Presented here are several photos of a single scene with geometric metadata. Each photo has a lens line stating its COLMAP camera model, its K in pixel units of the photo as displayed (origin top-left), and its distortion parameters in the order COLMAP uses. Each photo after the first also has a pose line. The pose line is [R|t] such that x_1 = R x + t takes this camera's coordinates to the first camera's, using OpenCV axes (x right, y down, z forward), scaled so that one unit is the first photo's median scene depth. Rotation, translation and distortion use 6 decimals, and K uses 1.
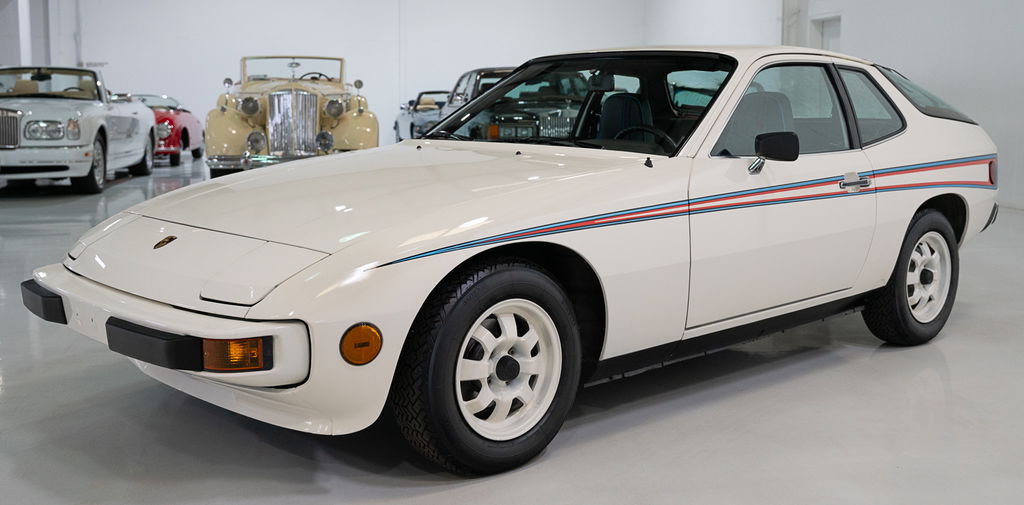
lens RADIAL K [[1043.6, 0, 507.5], [0, 1043.6, 227.5], [0, 0, 1]] dist [0.007016, 0.000000]
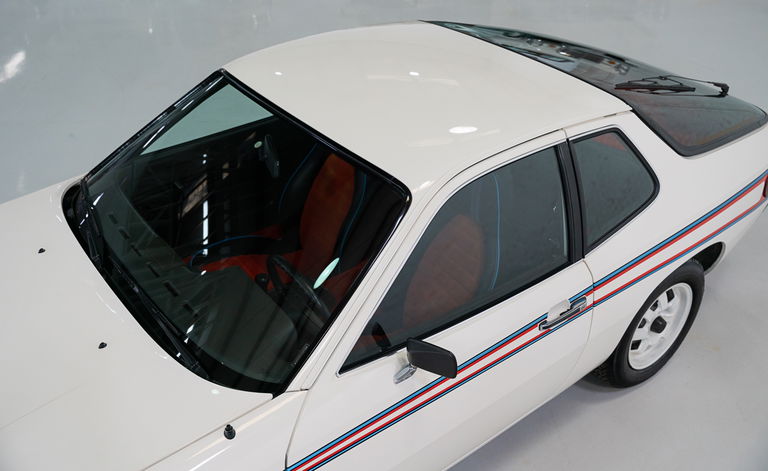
lens RADIAL K [[734.4, 0, 381.8], [0, 734.4, 234.2], [0, 0, 1]] dist [-0.011469, 0.000000]
pose [[0.996403, 0.048868, -0.069234, 0.233955], [-0.013608, 0.898646, 0.438463, -0.360349], [0.083643, -0.435943, 0.896079, 0.512542]]
